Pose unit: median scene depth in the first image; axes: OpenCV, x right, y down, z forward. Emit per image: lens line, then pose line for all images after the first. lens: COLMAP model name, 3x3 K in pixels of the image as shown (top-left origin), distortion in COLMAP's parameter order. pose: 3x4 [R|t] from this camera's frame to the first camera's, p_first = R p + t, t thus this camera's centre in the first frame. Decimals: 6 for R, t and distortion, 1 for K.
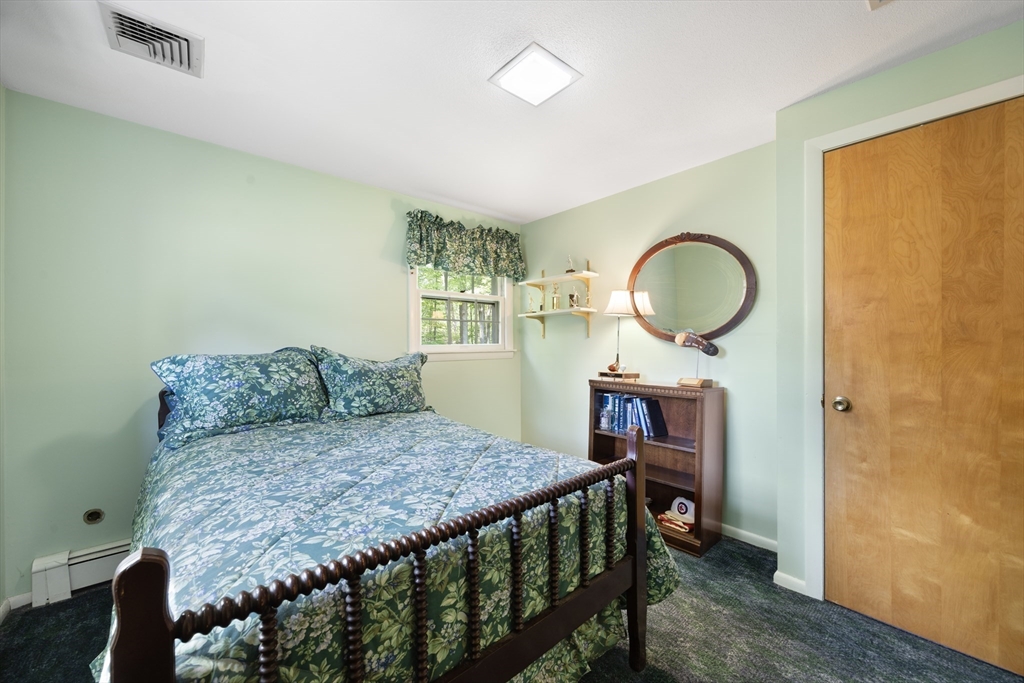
lens RADIAL K [[389.9, 0, 509.7], [0, 389.9, 344.0], [0, 0, 1]] dist [-0.000178, 0.000364]
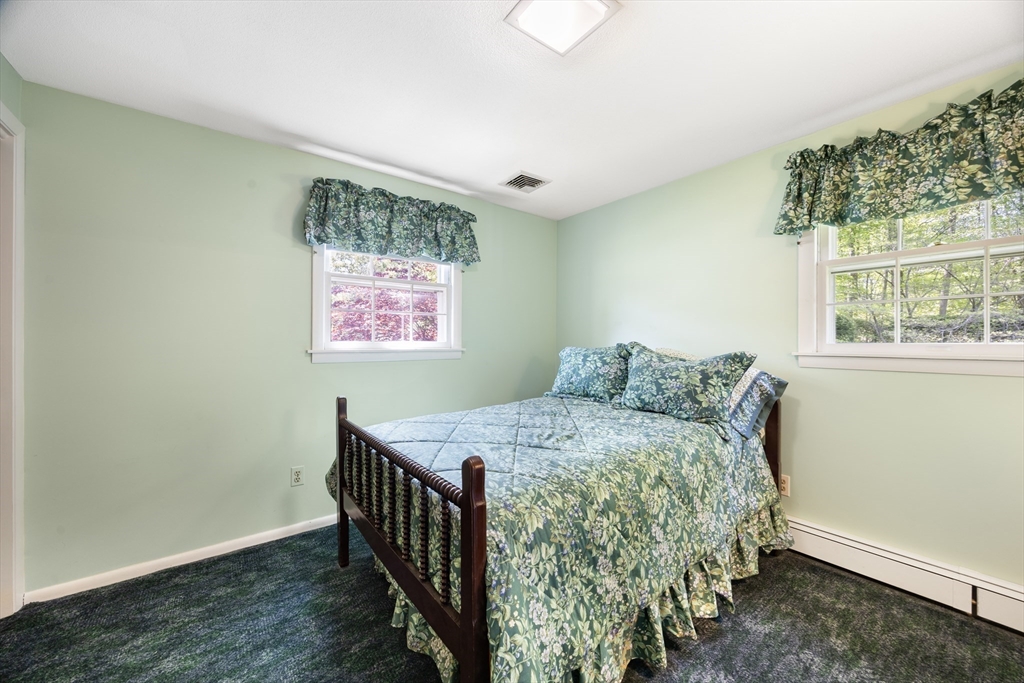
lens RADIAL K [[389.9, 0, 510.1], [0, 389.9, 338.7], [0, 0, 1]] dist [-0.000178, 0.000364]
pose [[-0.061308, 0.000778, -0.998119, 0.698305], [-0.000545, 1.000000, 0.000813, -0.007821], [0.998119, 0.000594, -0.061307, 0.716664]]
